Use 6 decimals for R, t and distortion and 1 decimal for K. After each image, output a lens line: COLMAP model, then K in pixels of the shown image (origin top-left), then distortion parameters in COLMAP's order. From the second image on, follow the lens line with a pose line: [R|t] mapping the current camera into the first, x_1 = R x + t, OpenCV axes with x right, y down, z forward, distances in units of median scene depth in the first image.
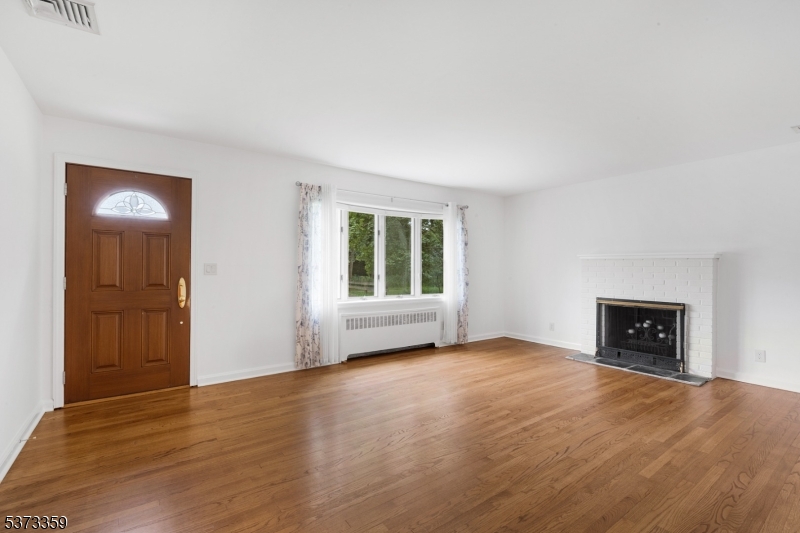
lens RADIAL K [[365.3, 0, 400.6], [0, 365.3, 268.6], [0, 0, 1]] dist [-0.001606, 0.001430]
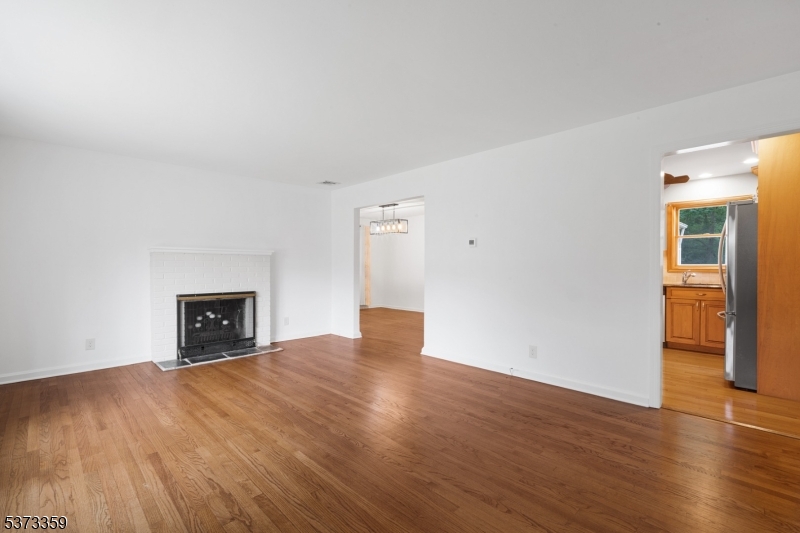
lens RADIAL K [[365.3, 0, 398.7], [0, 365.3, 265.6], [0, 0, 1]] dist [-0.001606, 0.001430]
pose [[-0.148970, -0.003416, 0.988836, -0.509461], [-0.000757, 0.999994, 0.003340, 0.003360], [-0.988841, -0.000251, -0.148972, 0.677951]]
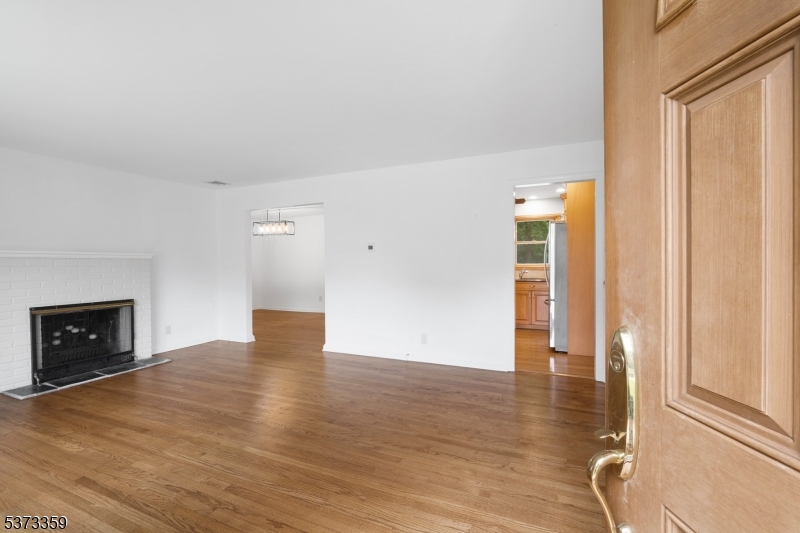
lens RADIAL K [[365.3, 0, 397.6], [0, 365.3, 266.1], [0, 0, 1]] dist [-0.001606, 0.001430]
pose [[-0.492841, -0.006836, 0.870093, -0.575742], [0.008286, 0.999887, 0.012549, -0.013108], [-0.870080, 0.013395, -0.492729, 0.816263]]
